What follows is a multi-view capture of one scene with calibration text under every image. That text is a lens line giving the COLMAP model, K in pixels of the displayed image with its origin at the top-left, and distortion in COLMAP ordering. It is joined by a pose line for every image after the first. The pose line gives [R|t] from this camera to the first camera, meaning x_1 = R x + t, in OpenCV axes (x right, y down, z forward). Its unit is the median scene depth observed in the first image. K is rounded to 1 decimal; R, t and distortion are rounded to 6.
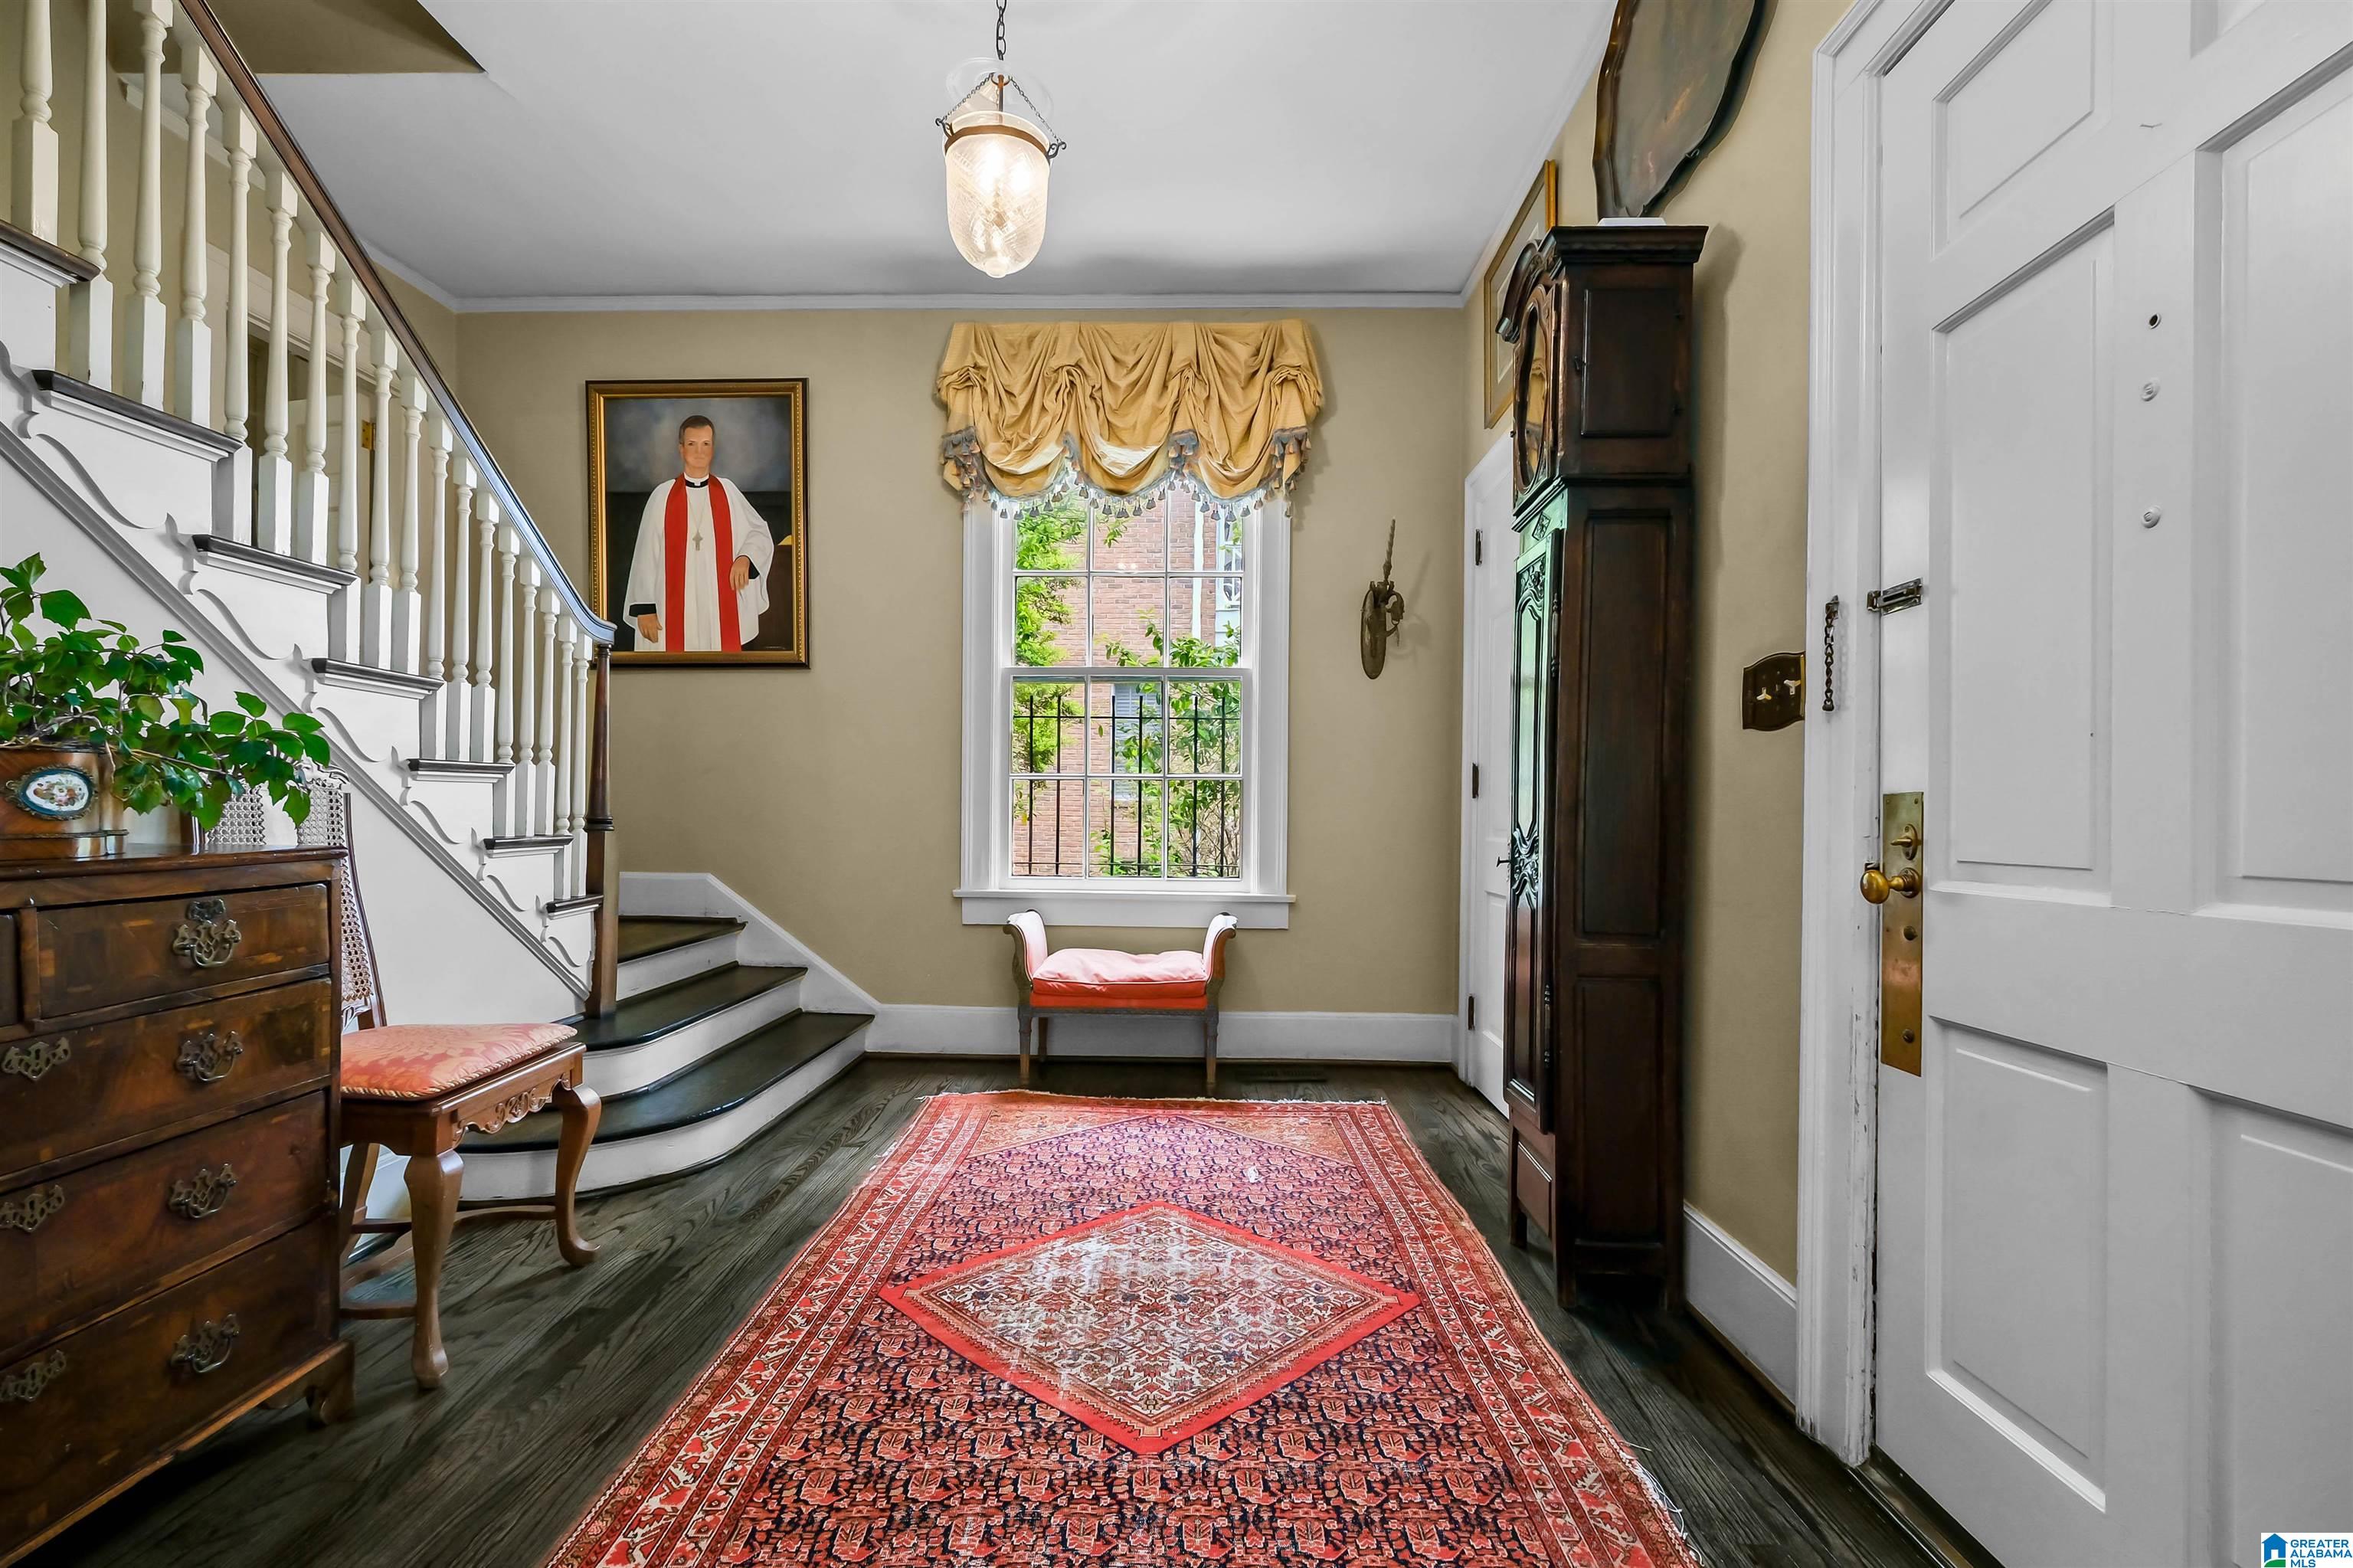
lens RADIAL K [[1044.6, 0, 1191.8], [0, 1044.6, 805.9], [0, 0, 1]] dist [-0.004480, 0.001138]
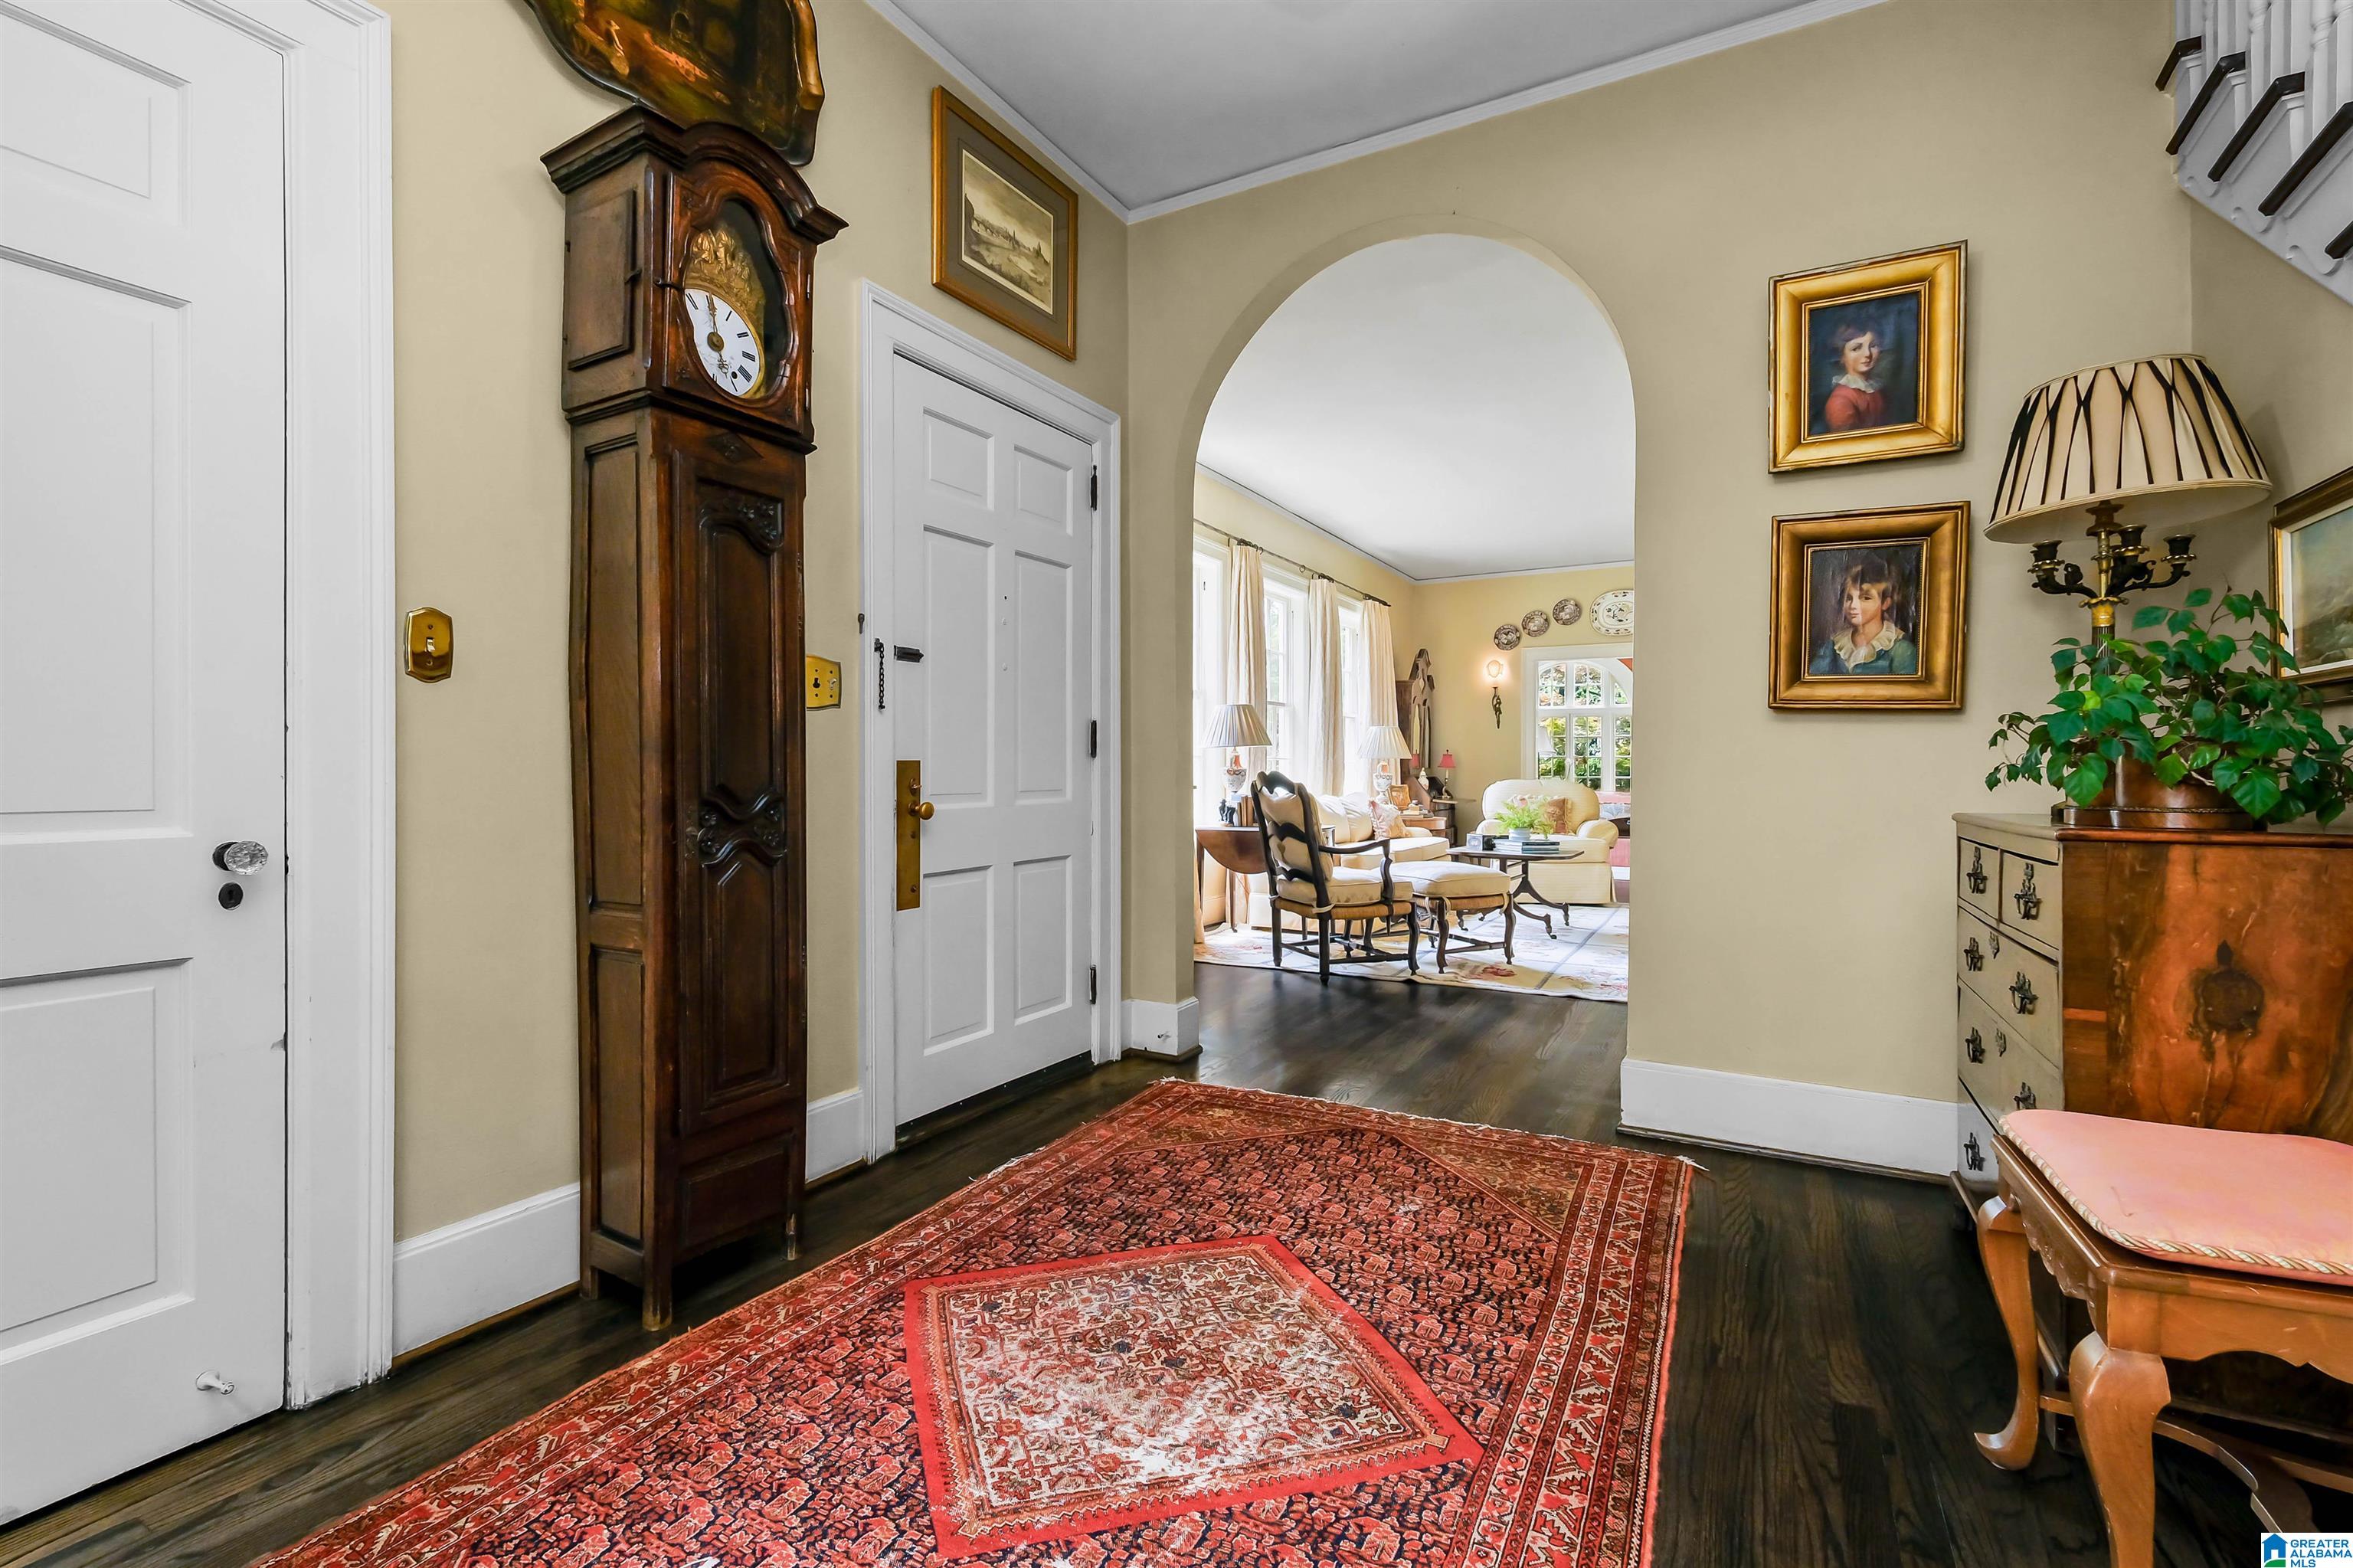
lens RADIAL K [[1044.6, 0, 1142.5], [0, 1044.6, 770.5], [0, 0, 1]] dist [-0.004480, 0.001138]
pose [[-0.859054, -0.013489, 0.511707, -0.504886], [-0.015137, 0.999885, 0.000945, -0.003057], [-0.511661, -0.006934, -0.859159, 1.912707]]
